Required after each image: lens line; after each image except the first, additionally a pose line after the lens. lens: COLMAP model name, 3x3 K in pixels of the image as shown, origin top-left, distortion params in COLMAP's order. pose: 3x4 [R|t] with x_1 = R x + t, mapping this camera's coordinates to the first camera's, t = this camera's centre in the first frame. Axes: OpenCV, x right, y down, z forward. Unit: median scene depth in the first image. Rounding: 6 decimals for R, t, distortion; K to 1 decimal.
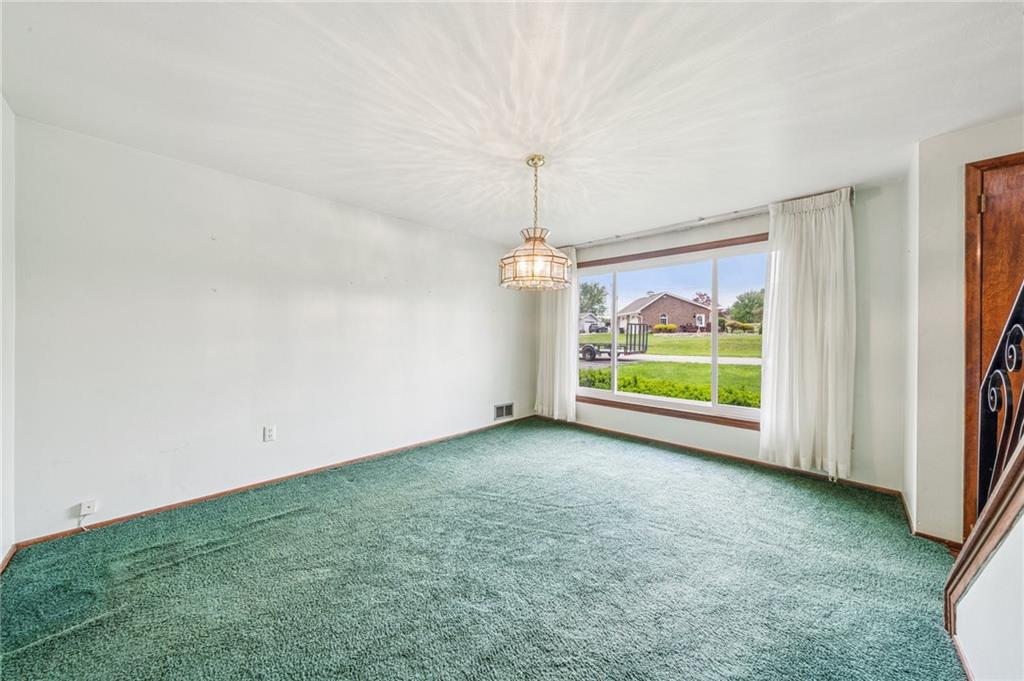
lens RADIAL K [[348.2, 0, 505.3], [0, 348.2, 349.5], [0, 0, 1]] dist [0.008444, -0.000058]
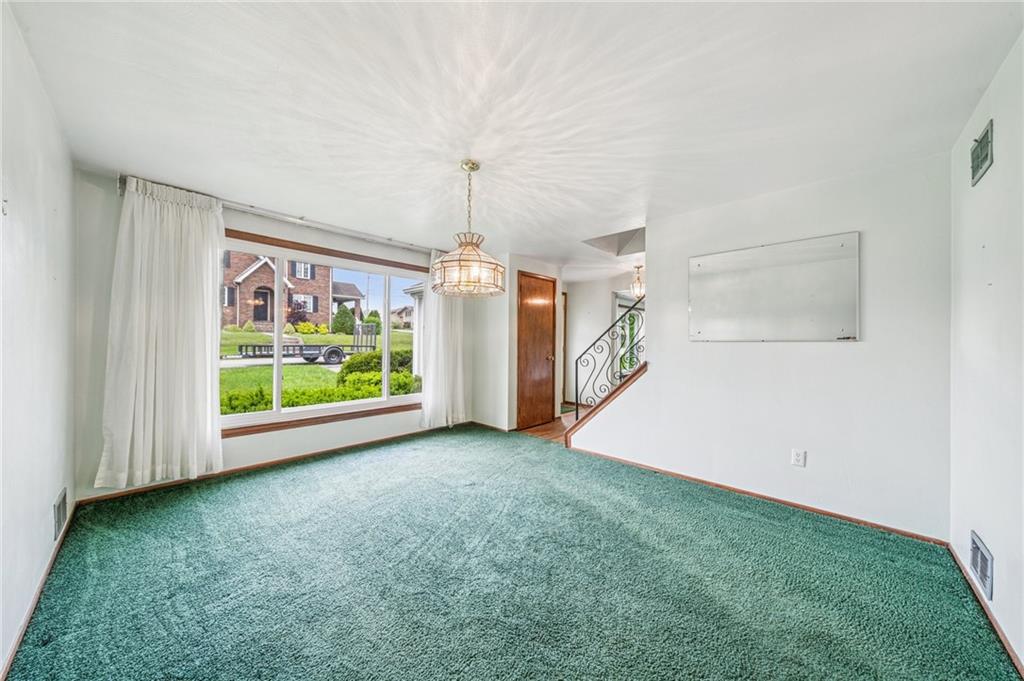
lens RADIAL K [[342.5, 0, 529.5], [0, 342.5, 344.5], [0, 0, 1]] dist [0.001460, 0.000069]
pose [[-0.038138, -0.010620, 0.999216, -0.667086], [0.030694, 0.999459, 0.011795, -0.024147], [-0.998801, 0.031120, -0.037792, 0.651422]]
